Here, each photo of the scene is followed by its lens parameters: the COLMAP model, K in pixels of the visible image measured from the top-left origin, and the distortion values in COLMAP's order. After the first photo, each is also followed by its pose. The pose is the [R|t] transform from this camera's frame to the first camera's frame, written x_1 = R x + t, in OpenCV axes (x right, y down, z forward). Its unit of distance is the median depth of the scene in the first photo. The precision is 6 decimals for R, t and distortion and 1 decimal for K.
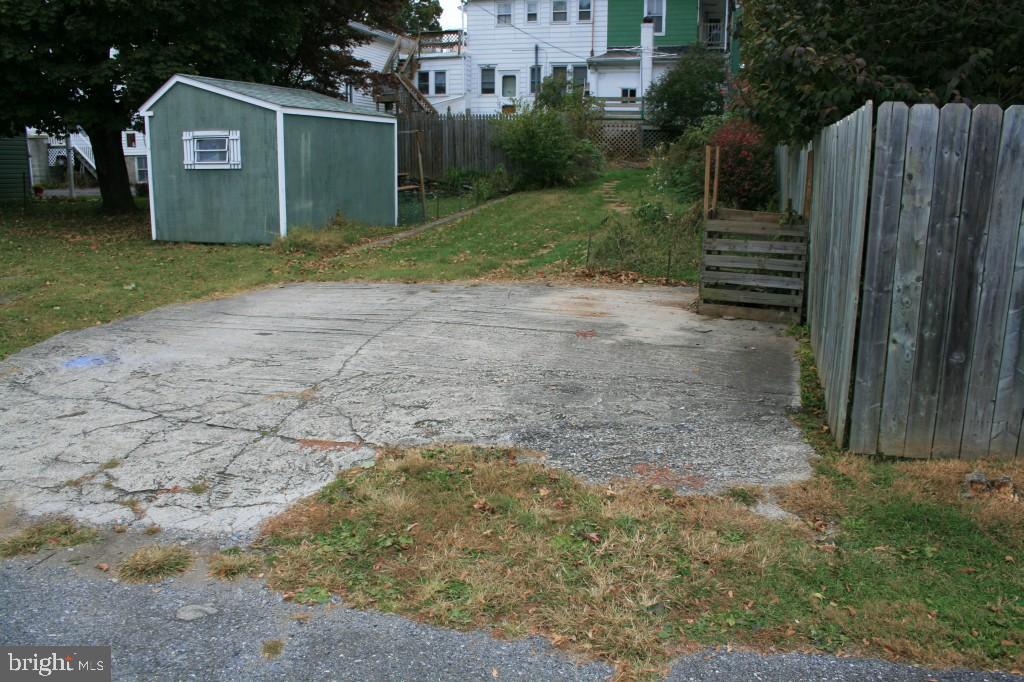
lens RADIAL K [[846.5, 0, 512.0], [0, 846.5, 341.0], [0, 0, 1]] dist [-0.203275, 0.198955]
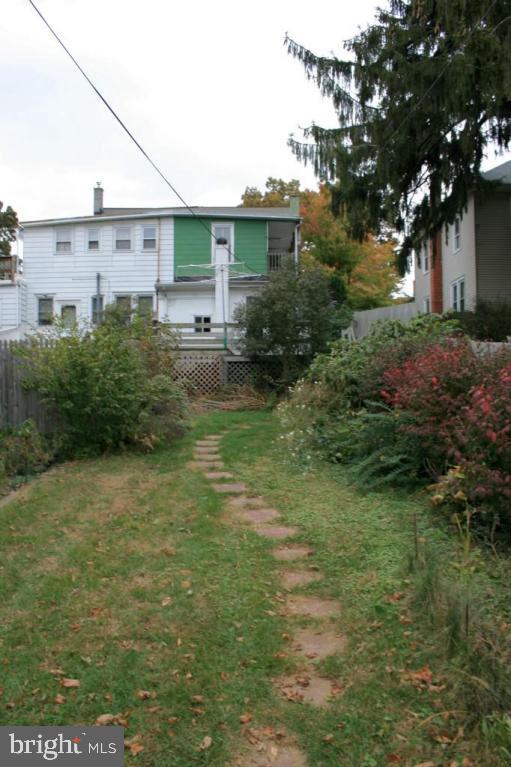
lens RADIAL K [[634.1, 0, 255.5], [0, 634.1, 383.5], [0, 0, 1]] dist [-0.203275, 0.198955]
pose [[0.965354, -0.012898, 0.260623, 0.017559], [0.068570, 0.976215, -0.205675, -0.087000], [-0.251772, 0.216420, 0.943278, 0.347694]]
